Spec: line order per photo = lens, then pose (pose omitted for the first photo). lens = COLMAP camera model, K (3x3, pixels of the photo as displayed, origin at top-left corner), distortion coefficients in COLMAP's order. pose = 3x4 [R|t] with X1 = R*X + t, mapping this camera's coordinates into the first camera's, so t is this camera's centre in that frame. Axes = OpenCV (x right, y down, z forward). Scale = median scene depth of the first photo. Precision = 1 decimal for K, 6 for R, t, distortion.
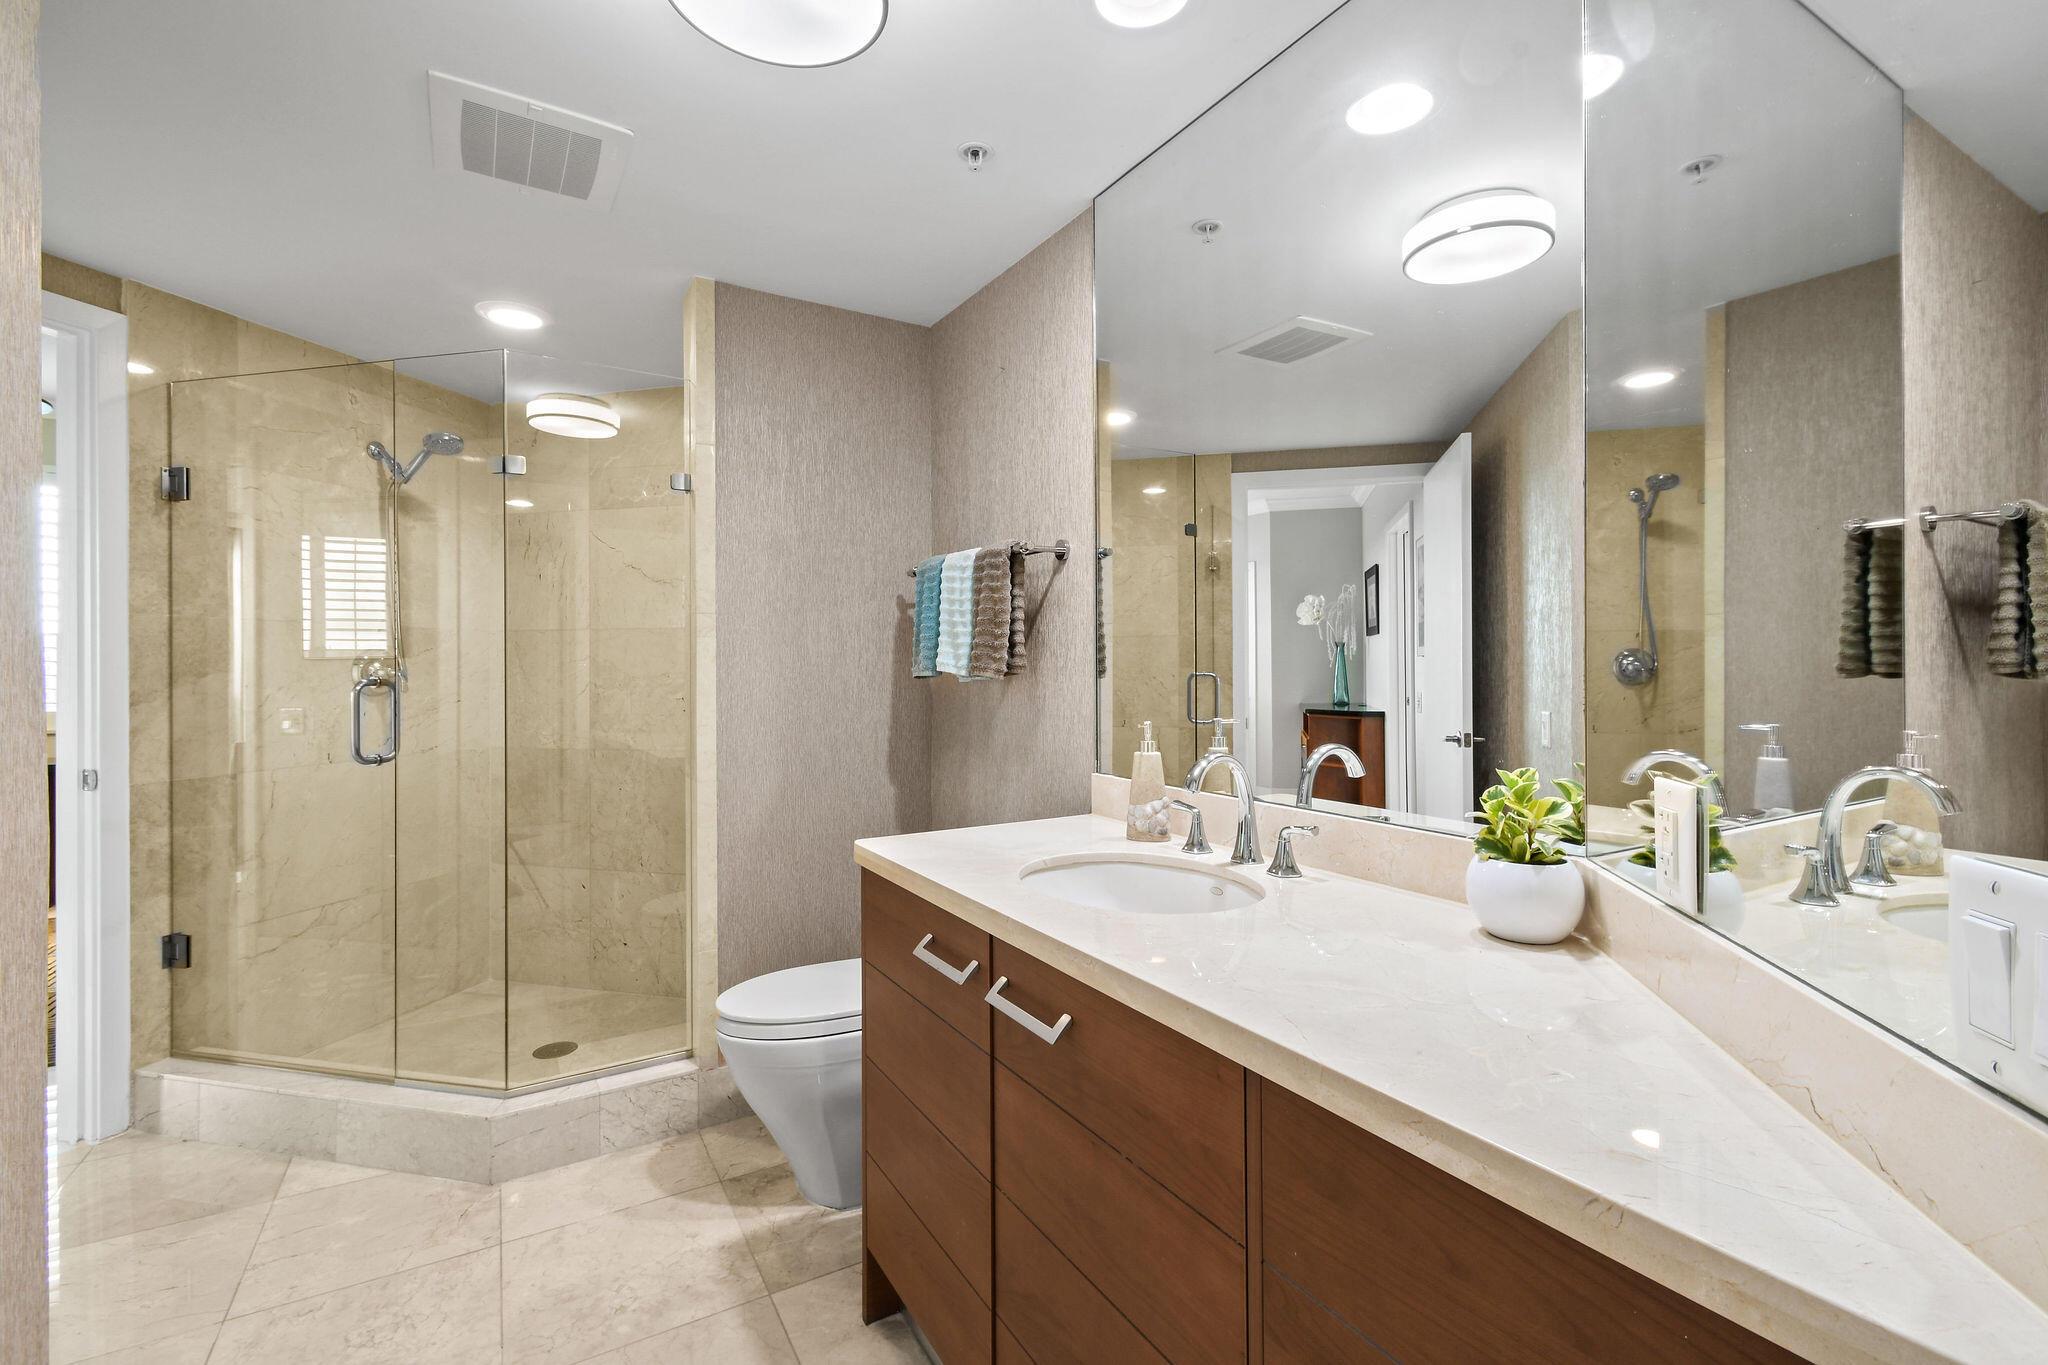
lens RADIAL K [[910.1, 0, 1035.4], [0, 910.1, 648.5], [0, 0, 1]] dist [0.000192, -0.000455]
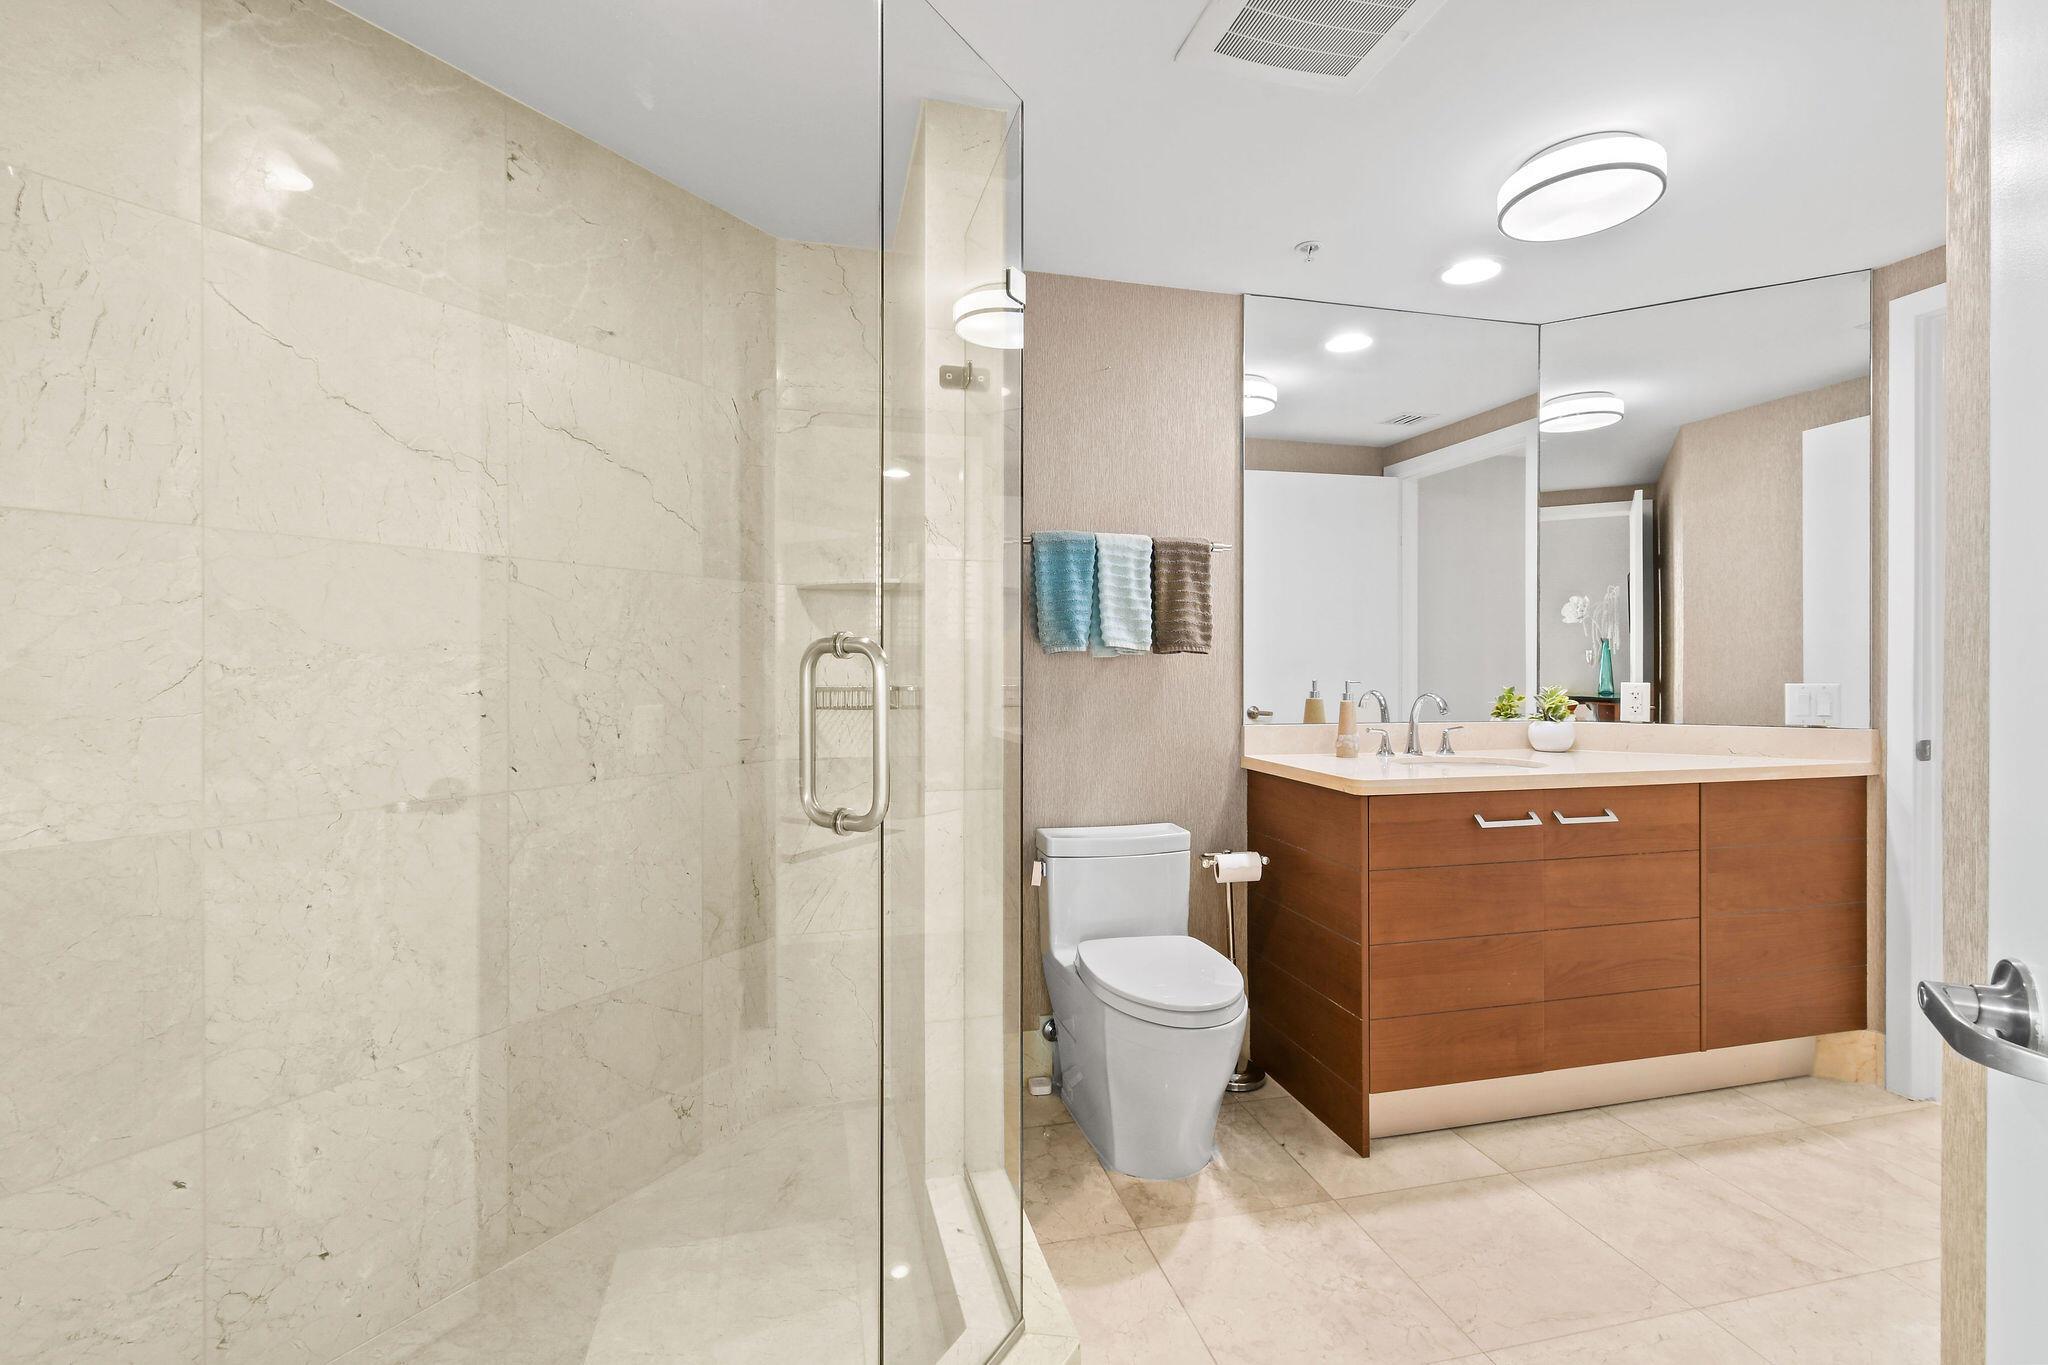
lens RADIAL K [[910.1, 0, 1035.4], [0, 910.1, 648.5], [0, 0, 1]] dist [0.000192, -0.000455]
pose [[0.286673, 0.013850, 0.957928, -1.029840], [-0.024248, 0.999680, -0.007197, 0.034744], [-0.957722, -0.021165, 0.286917, 0.728054]]
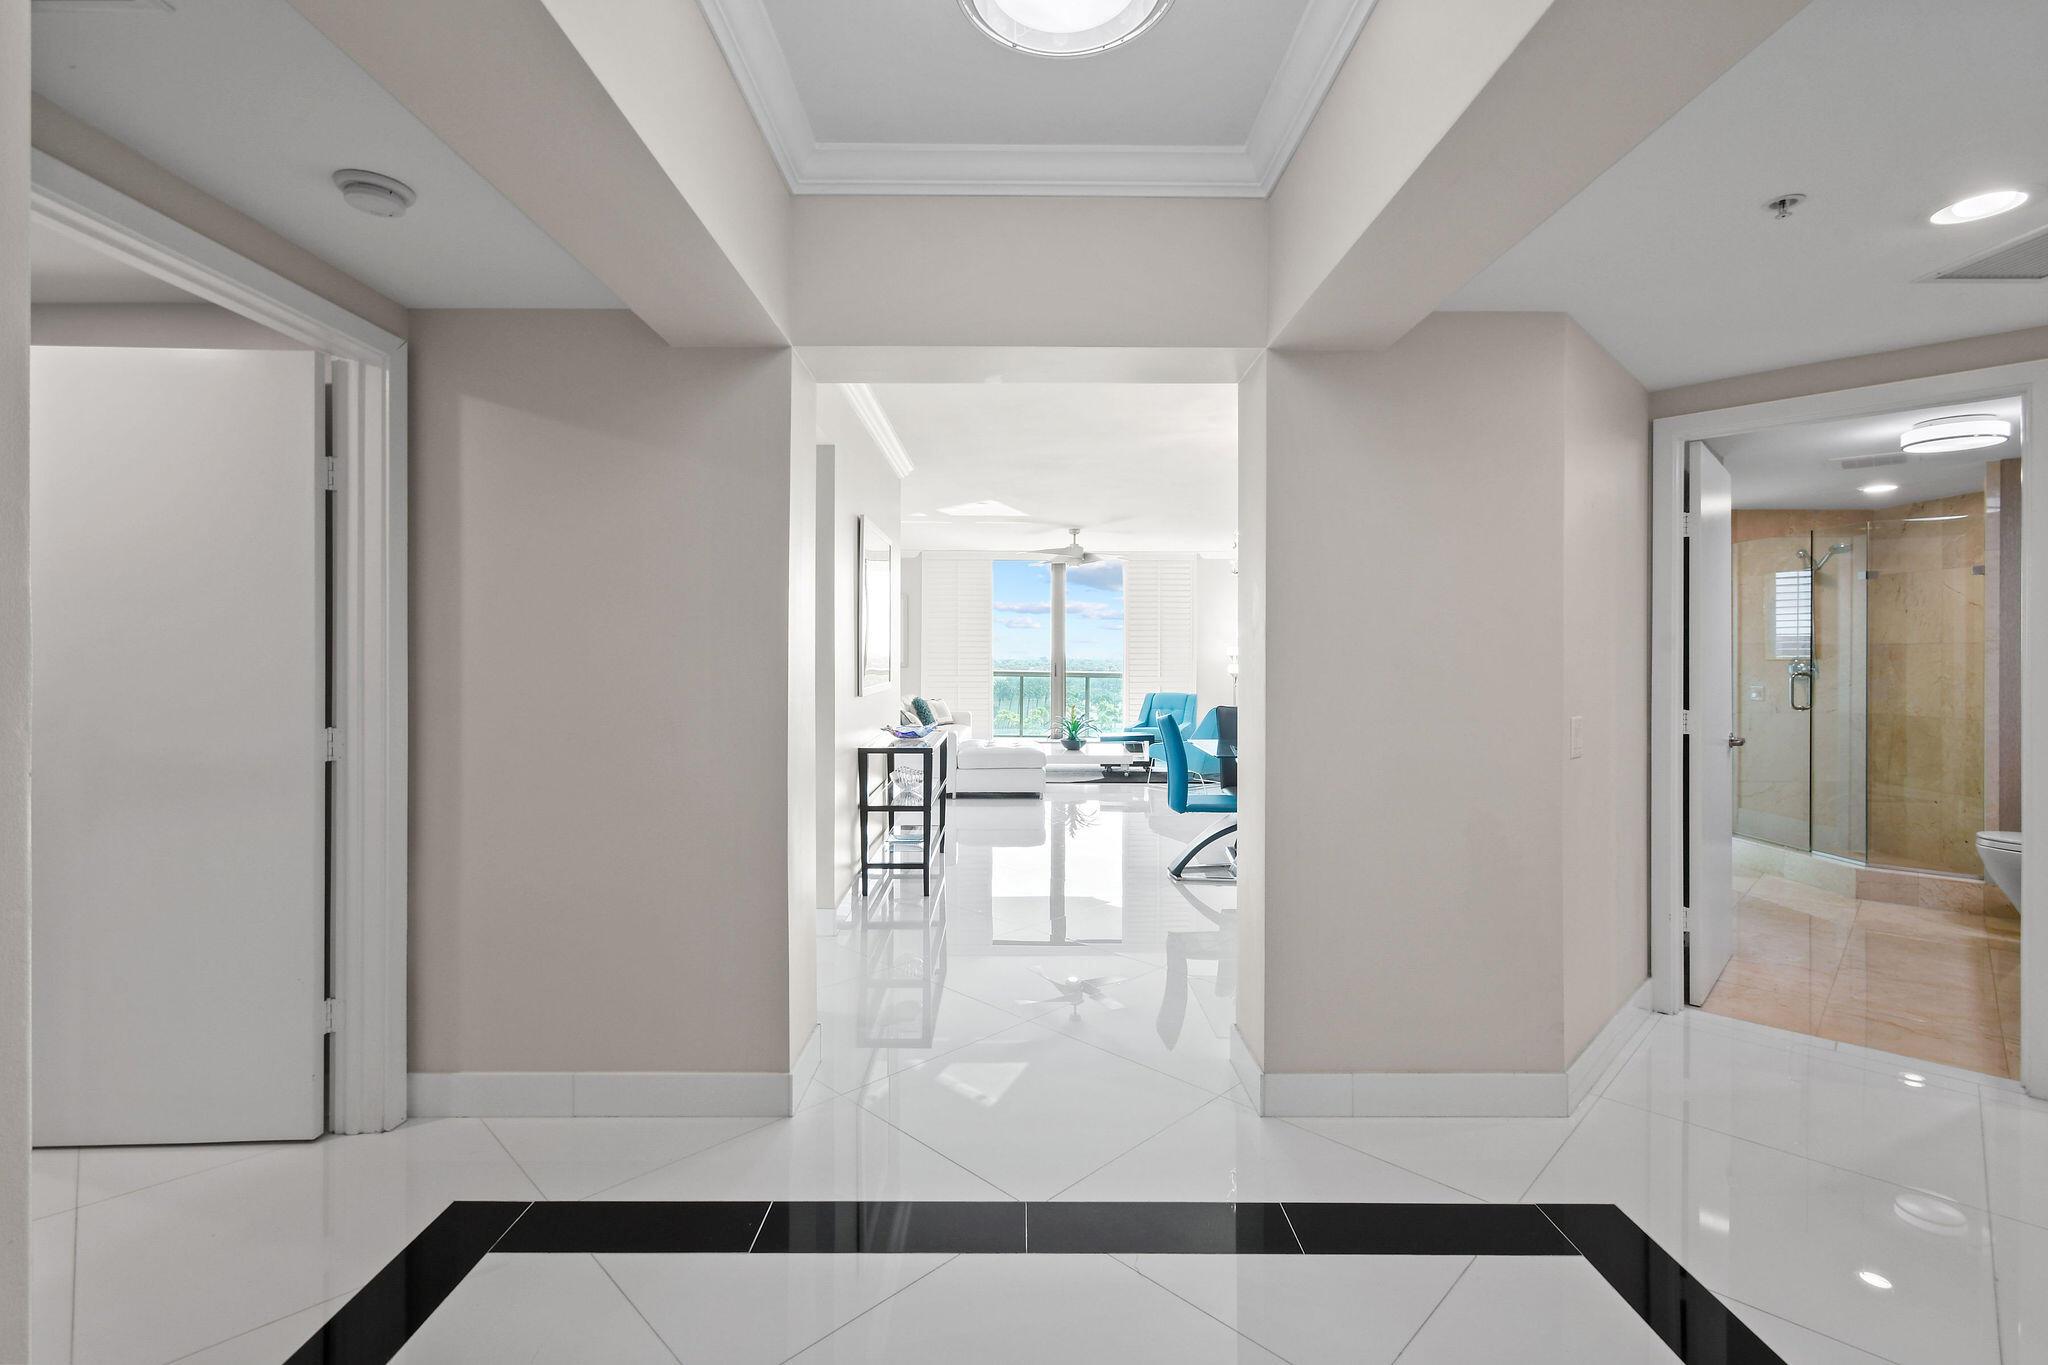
lens RADIAL K [[929.2, 0, 987.4], [0, 929.2, 669.3], [0, 0, 1]] dist [0.001082, -0.004940]
pose [[0.230127, 0.020821, -0.972938, 0.957280], [0.013975, 0.999597, 0.024697, -0.053470], [0.973060, -0.019280, 0.229743, -1.368338]]
